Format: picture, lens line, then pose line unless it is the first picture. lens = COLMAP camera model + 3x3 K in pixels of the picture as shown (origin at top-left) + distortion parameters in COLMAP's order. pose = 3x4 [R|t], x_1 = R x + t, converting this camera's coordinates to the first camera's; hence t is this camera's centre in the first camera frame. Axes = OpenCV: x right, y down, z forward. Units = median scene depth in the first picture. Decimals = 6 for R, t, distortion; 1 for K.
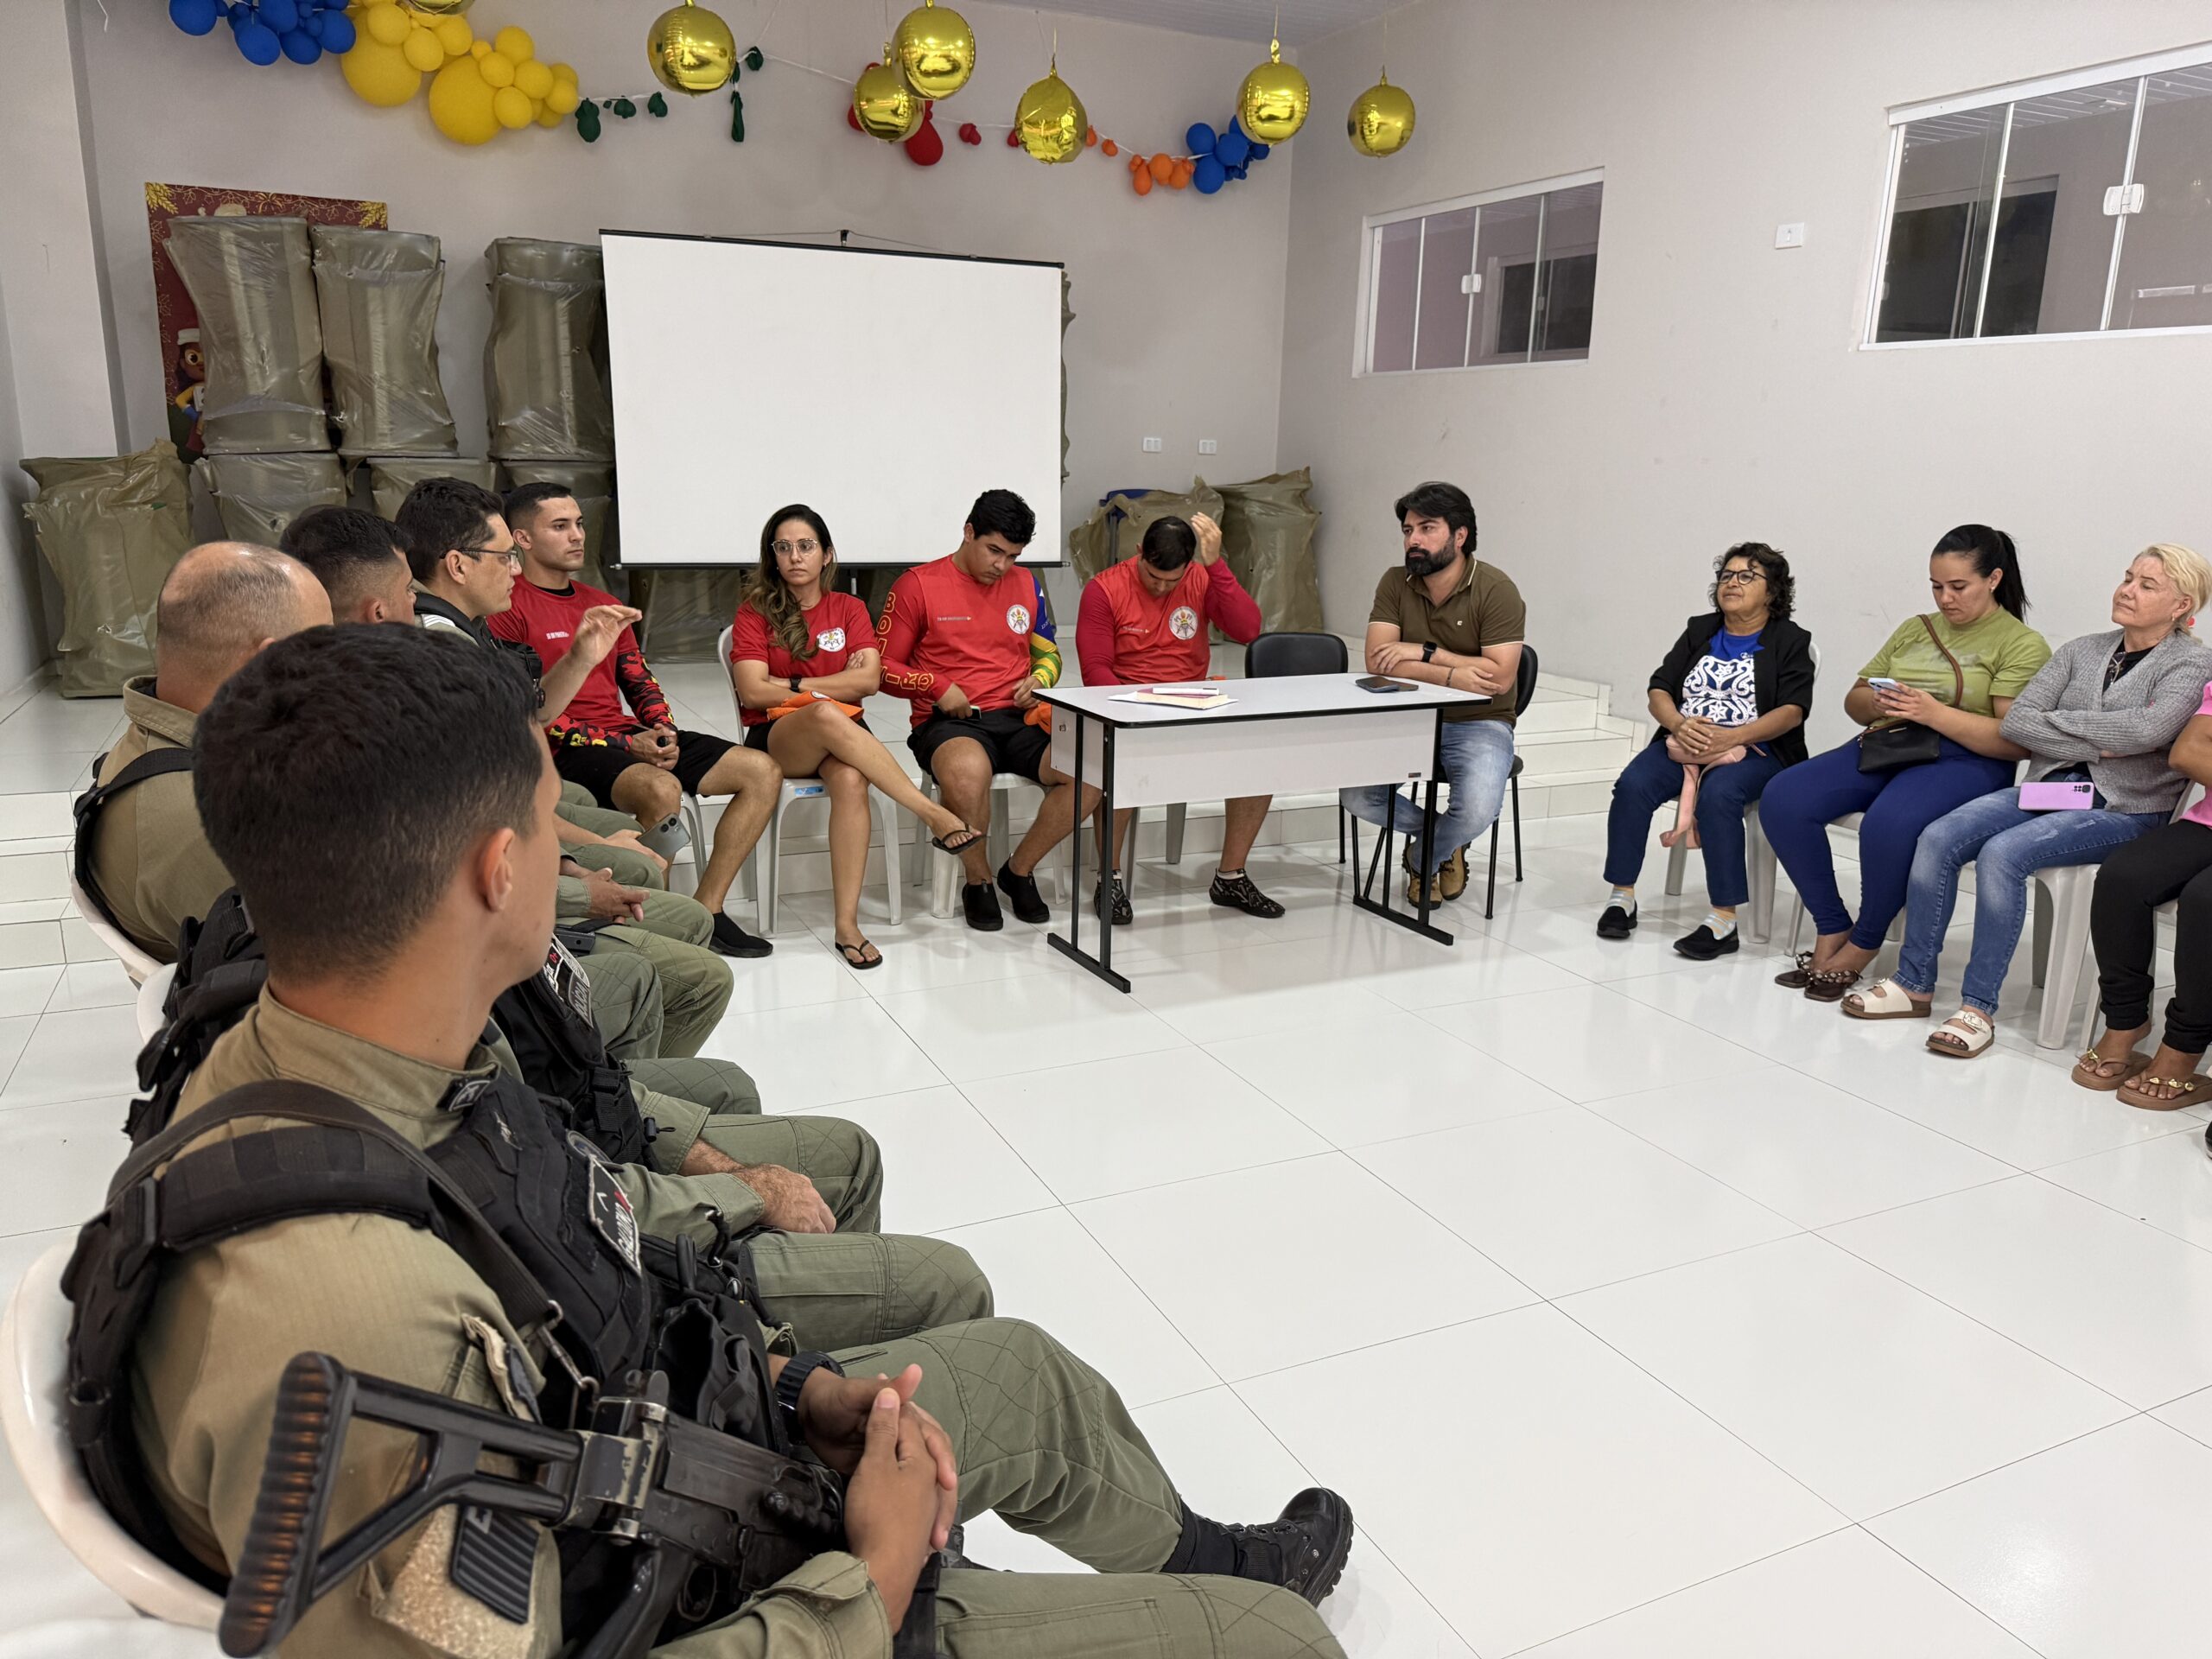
lens RADIAL K [[1564.7, 0, 1111.1], [0, 1564.7, 842.2], [0, 0, 1]] dist [0.027047, -0.049358]
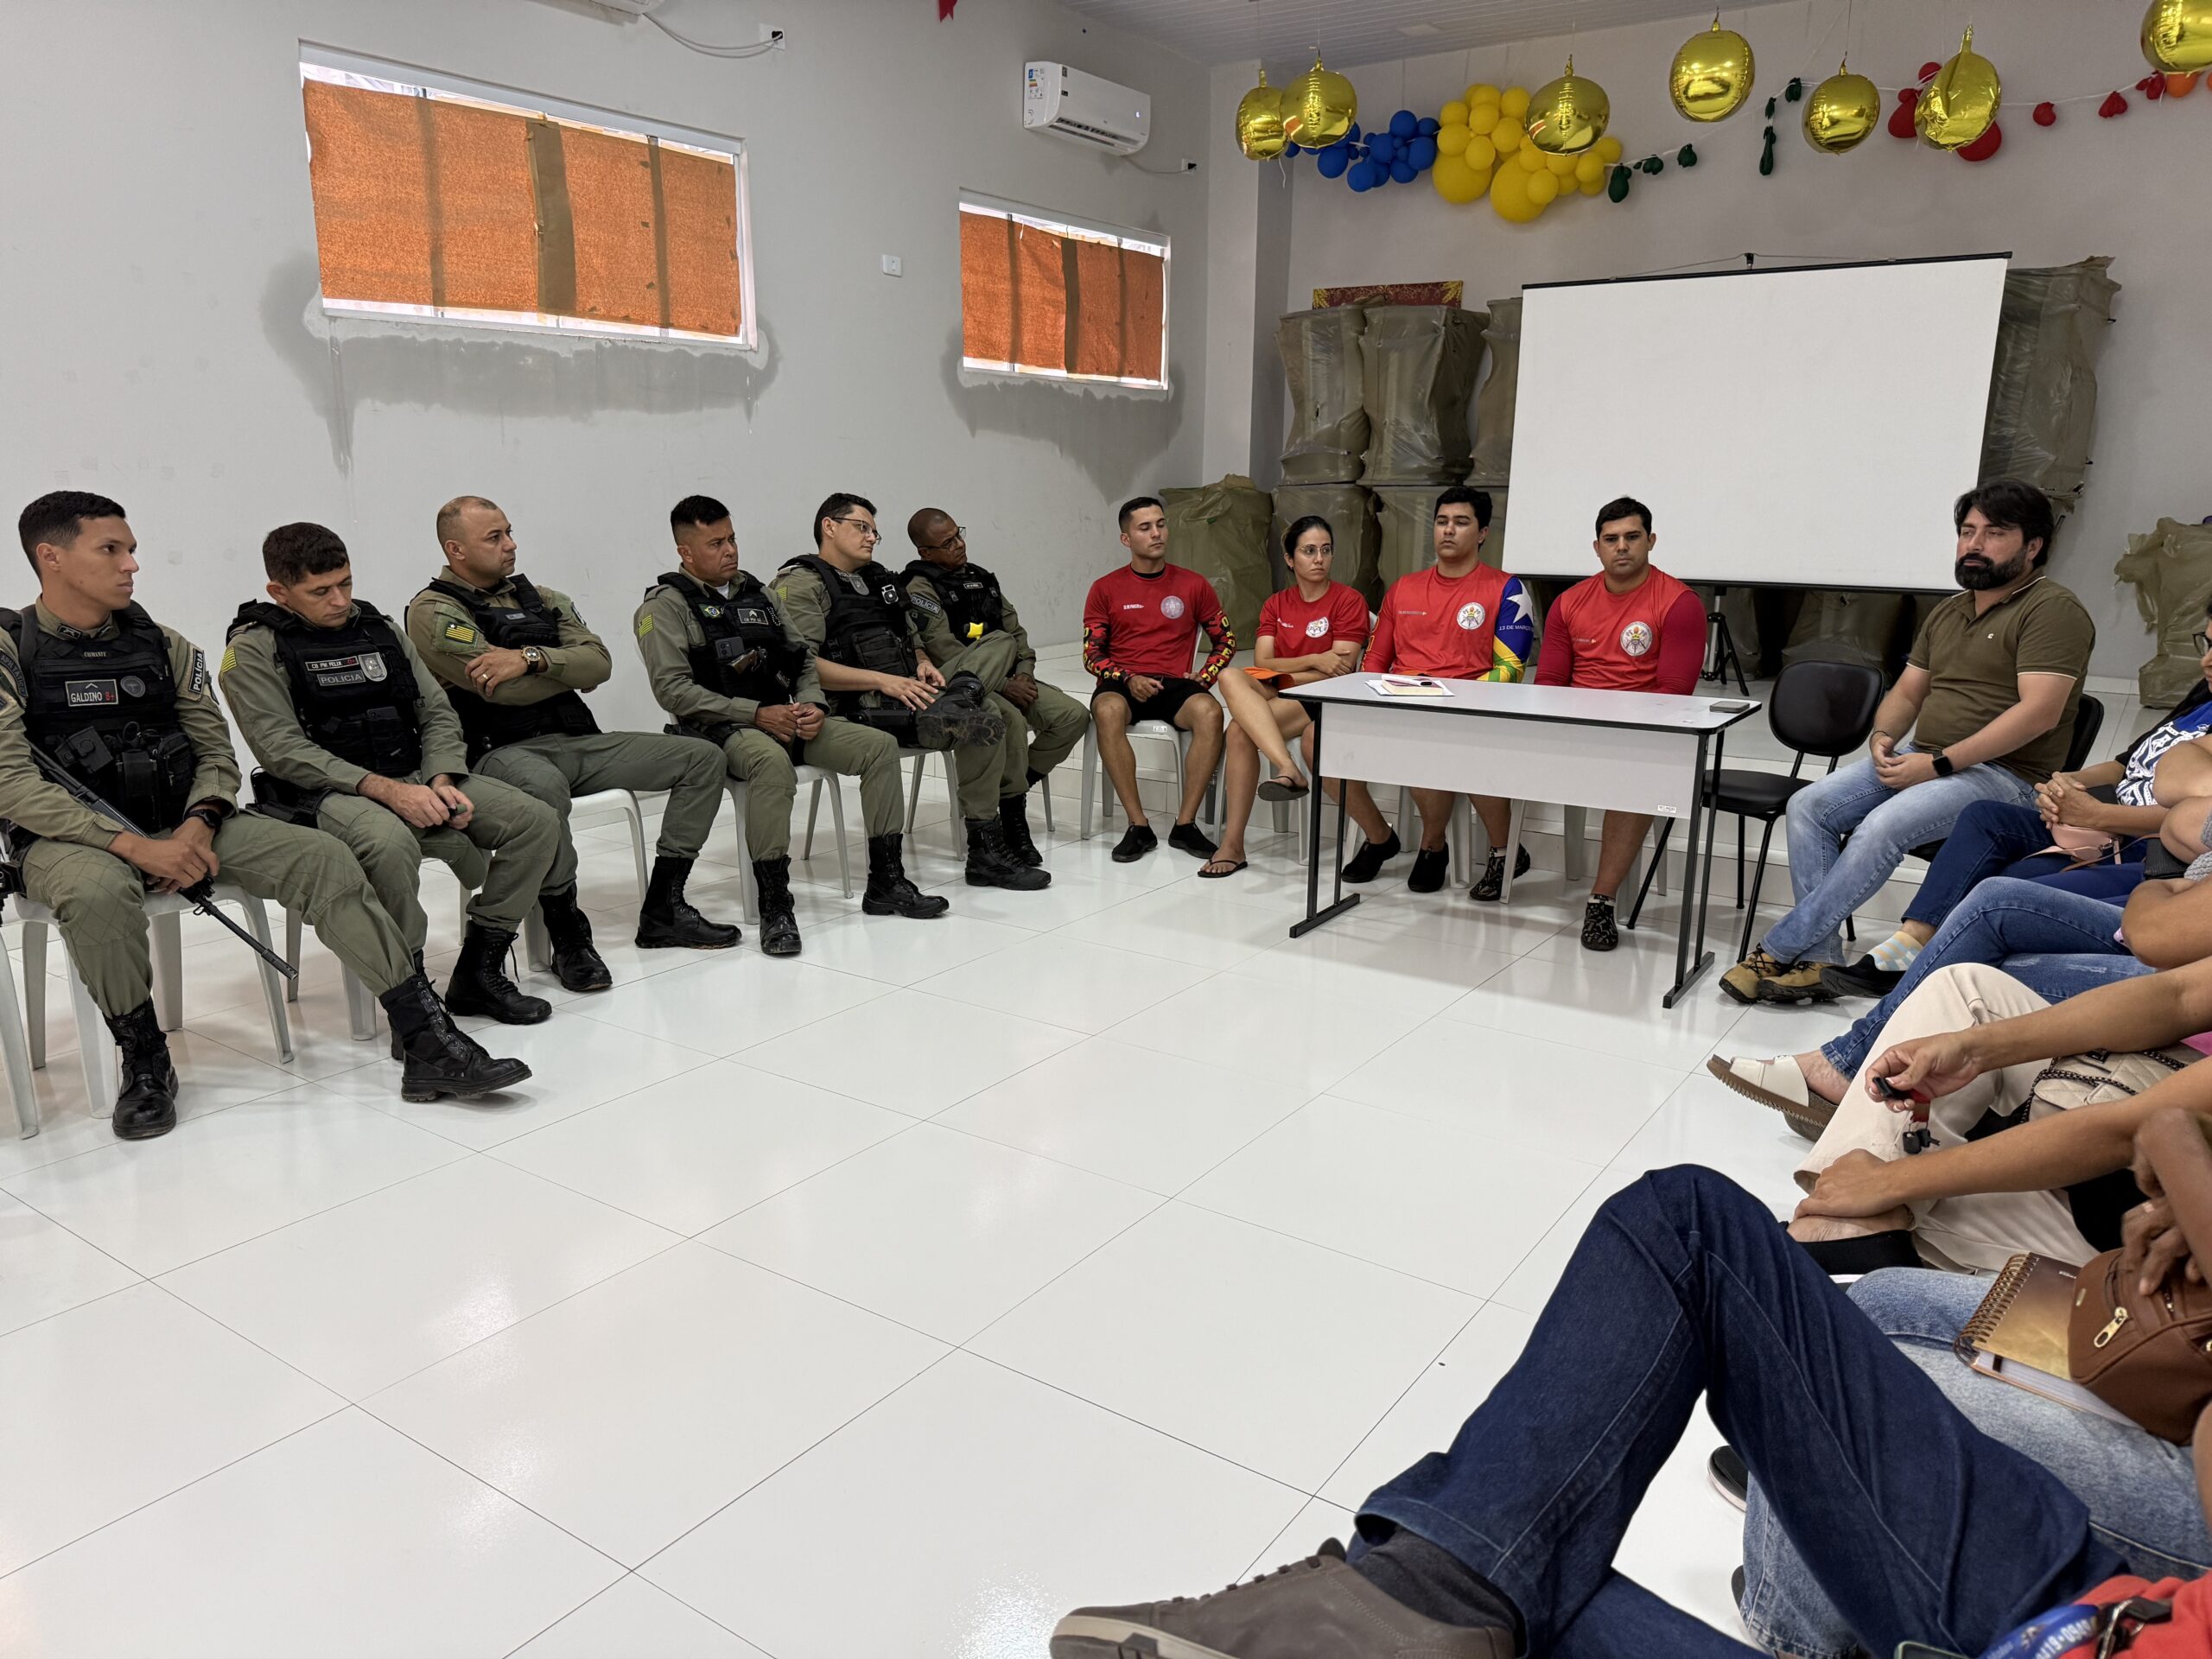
lens RADIAL K [[1564.7, 0, 1099.4], [0, 1564.7, 856.7], [0, 0, 1]] dist [0.027047, -0.049358]
pose [[0.498706, 0.183658, -0.847091, 0.570129], [-0.203578, 0.974775, 0.091489, -0.021734], [0.842525, 0.126823, 0.523514, 0.181445]]
